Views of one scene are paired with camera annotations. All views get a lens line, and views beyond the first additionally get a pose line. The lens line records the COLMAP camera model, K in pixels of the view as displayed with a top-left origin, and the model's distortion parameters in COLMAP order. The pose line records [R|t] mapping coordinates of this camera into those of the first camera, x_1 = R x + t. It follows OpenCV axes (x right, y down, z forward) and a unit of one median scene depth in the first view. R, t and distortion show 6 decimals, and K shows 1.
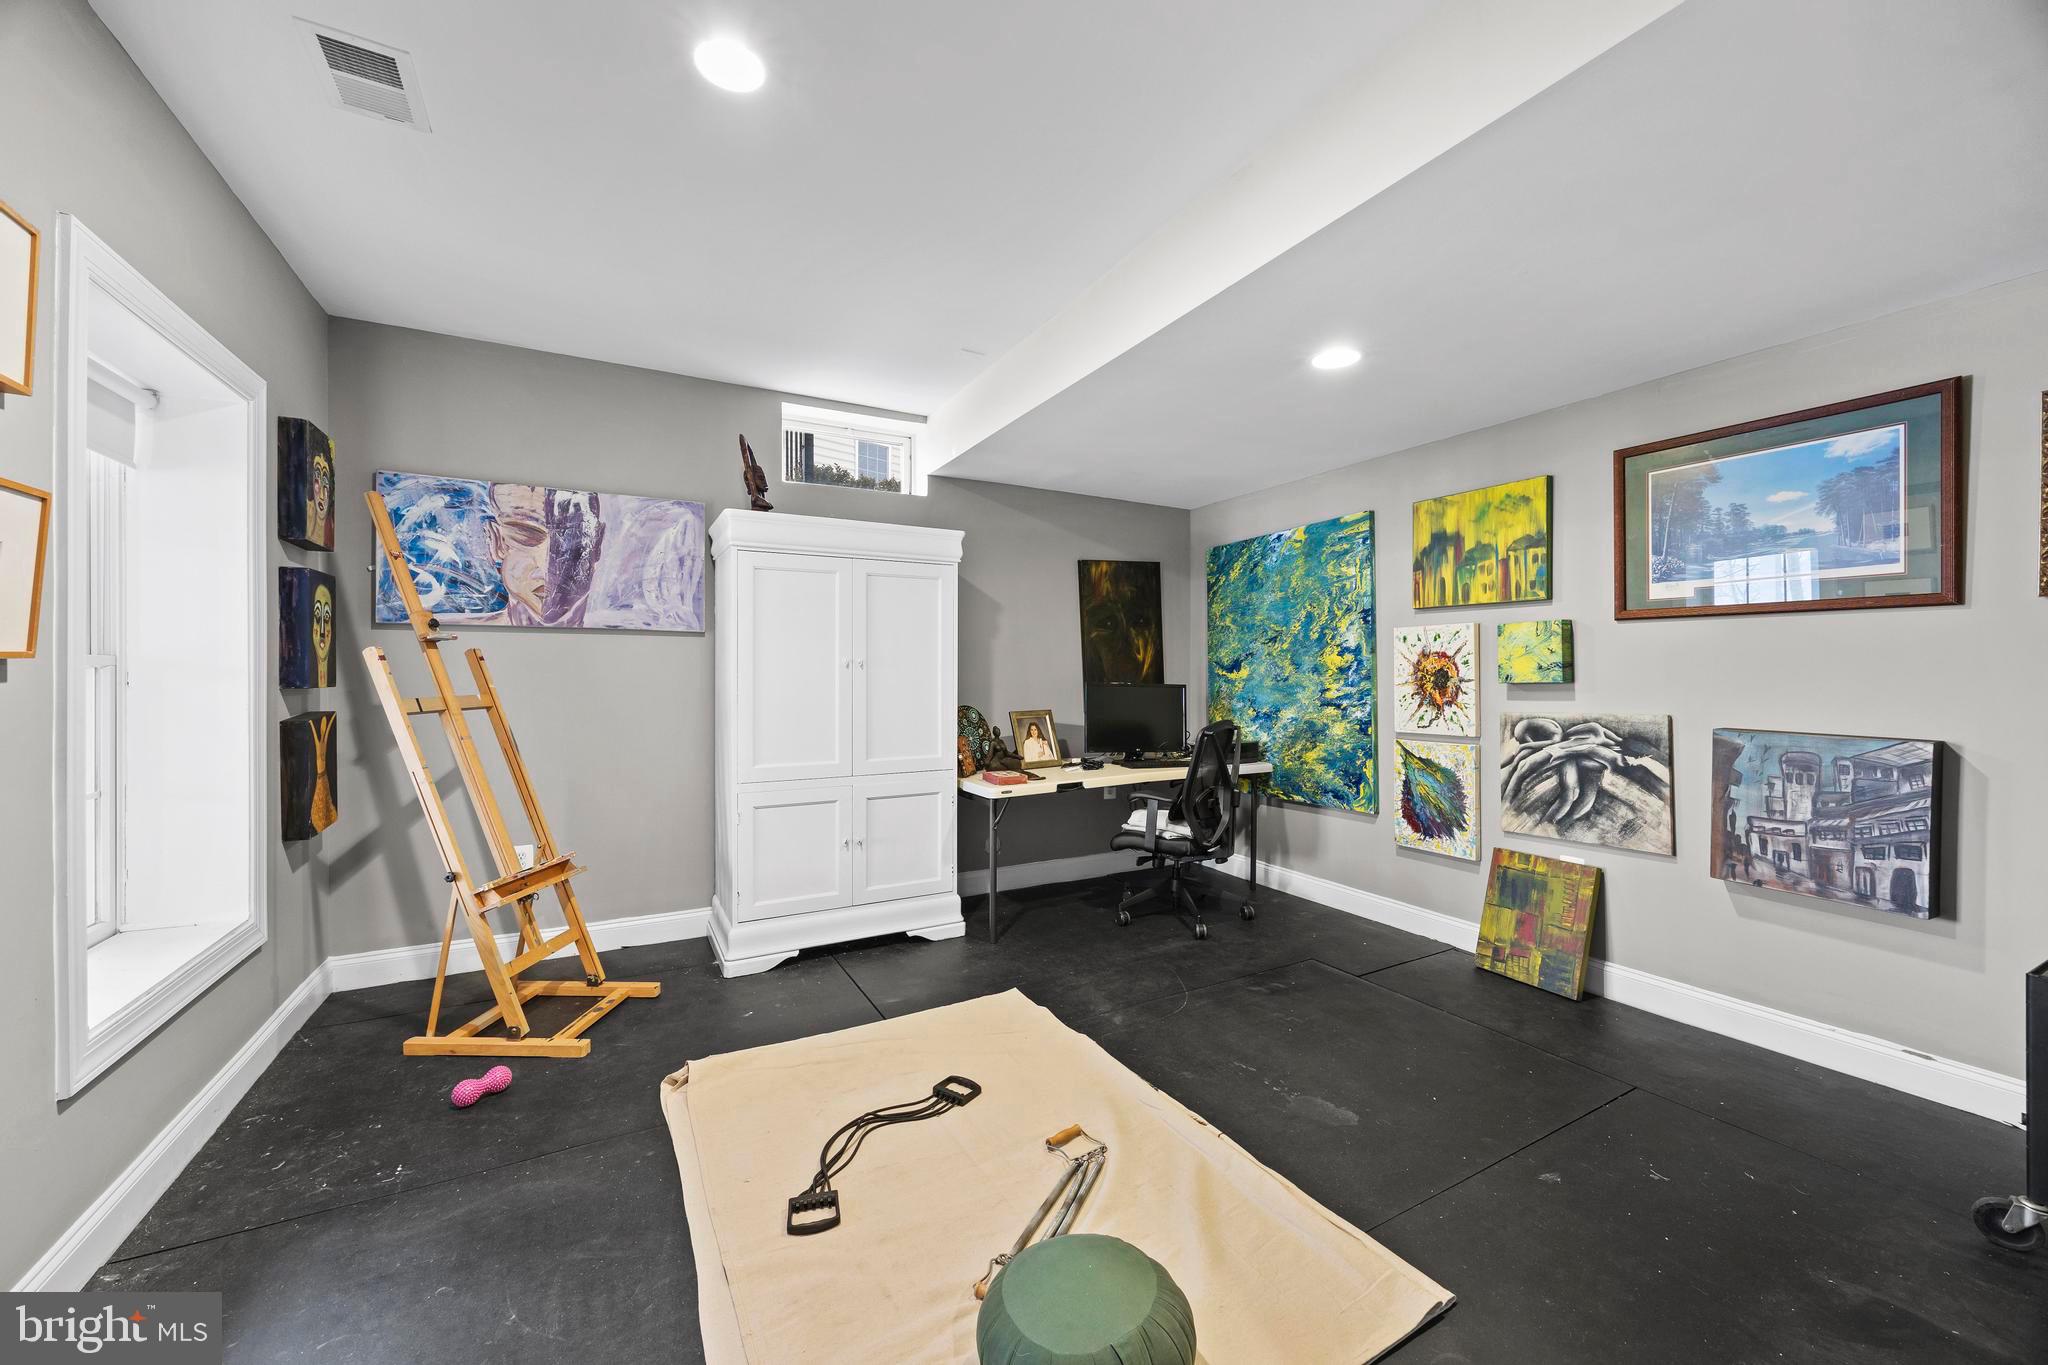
lens RADIAL K [[784.6, 0, 1030.9], [0, 784.6, 674.1], [0, 0, 1]] dist [-0.000766, 0.000228]
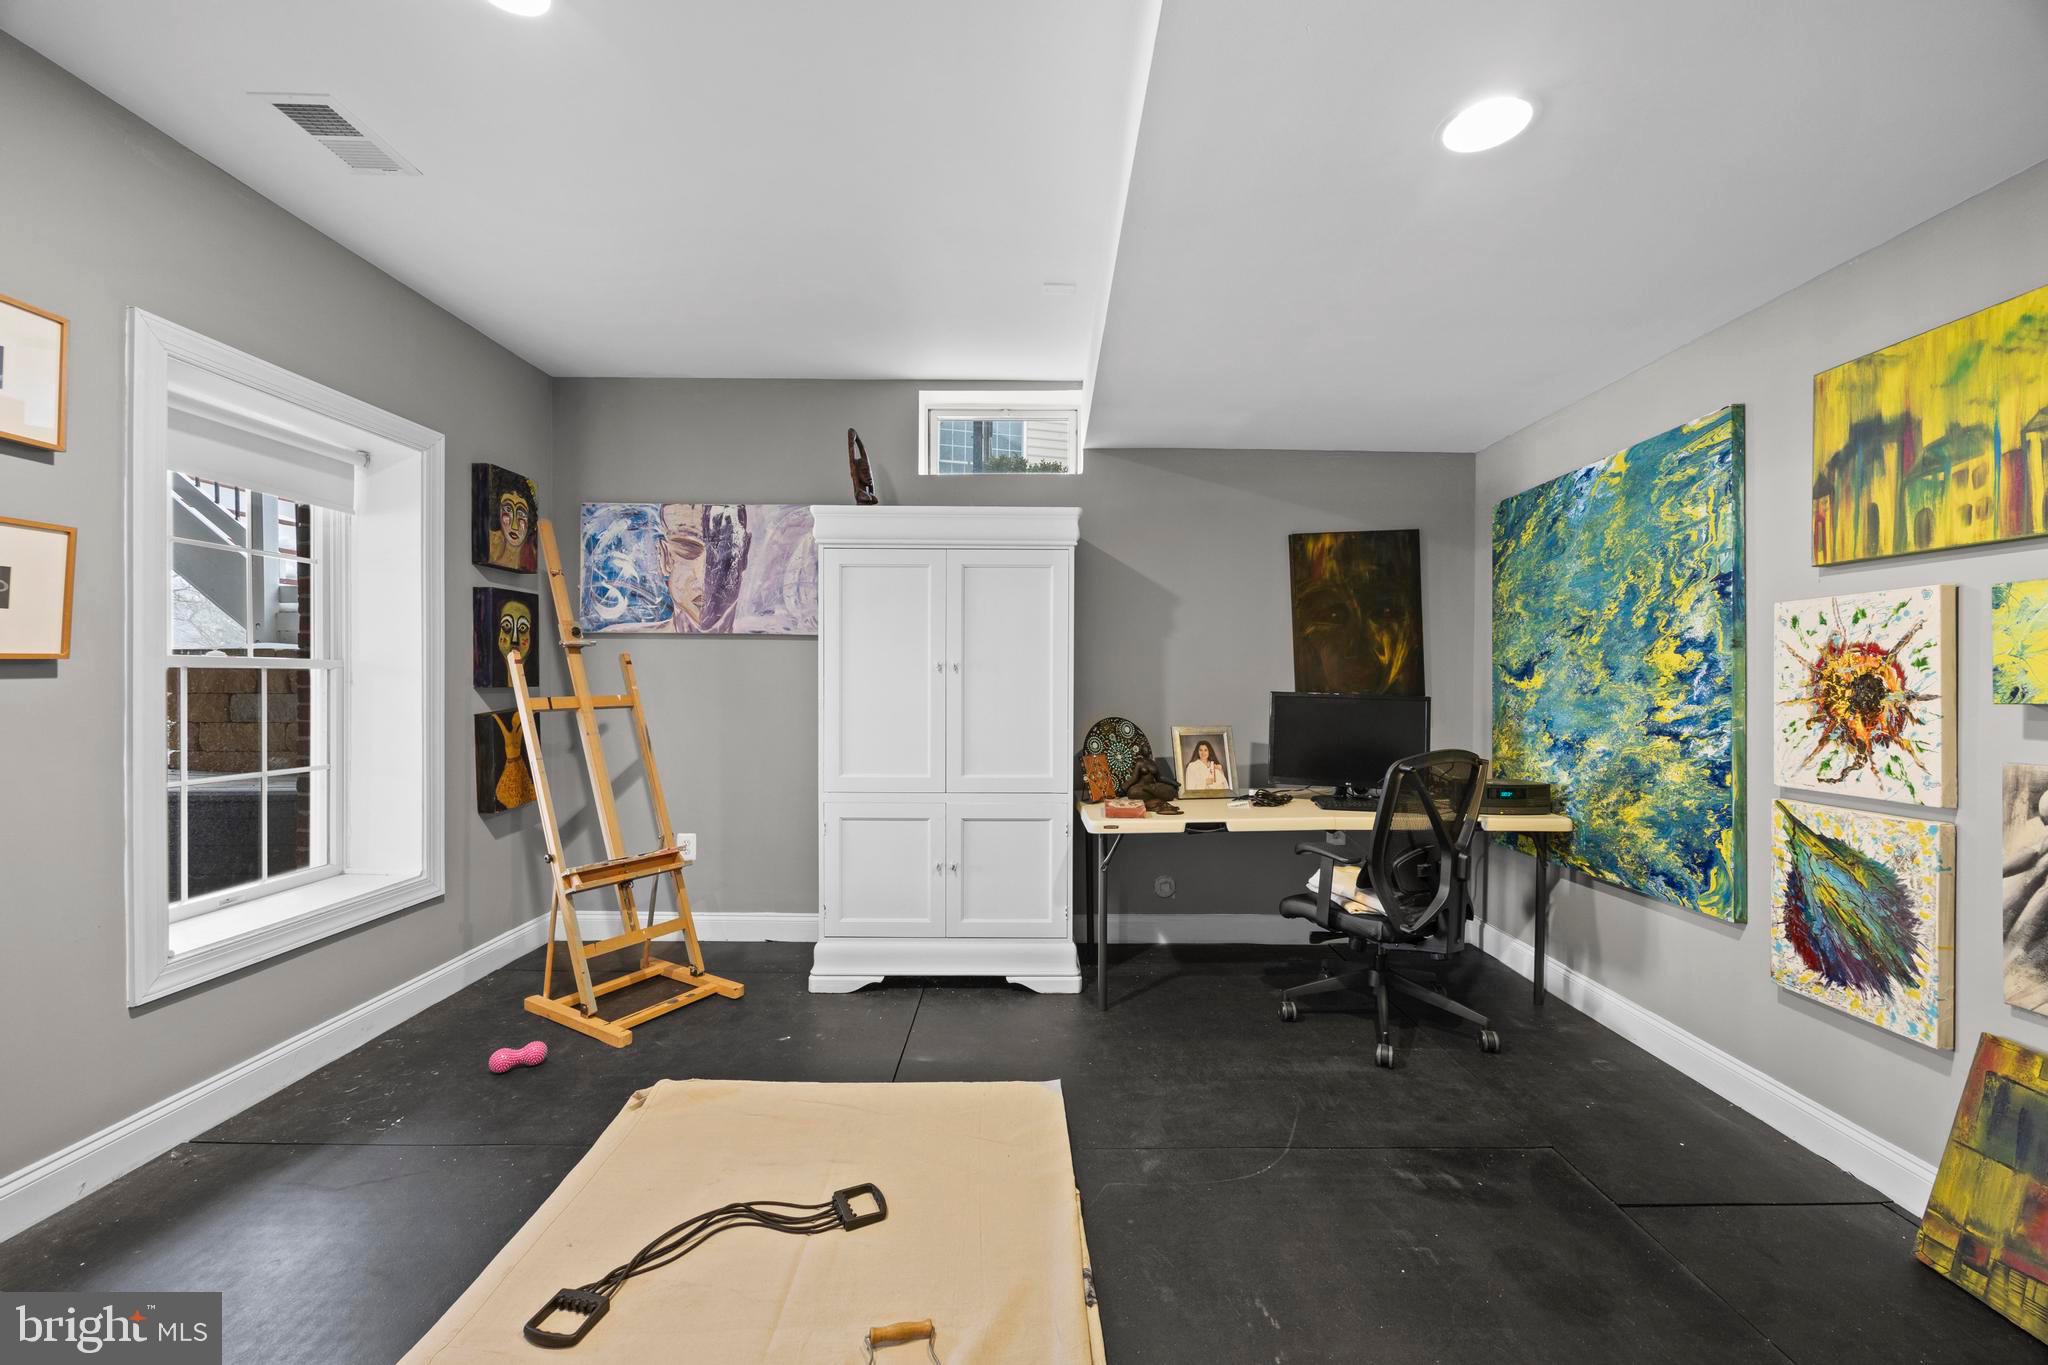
lens RADIAL K [[782.4, 0, 1028.6], [0, 782.4, 684.9], [0, 0, 1]] dist [-0.001993, -0.000327]
pose [[0.875960, 0.009154, -0.482296, 0.278824], [-0.006697, 0.999954, 0.006816, 0.000457], [0.482337, -0.002741, 0.875982, 0.257891]]
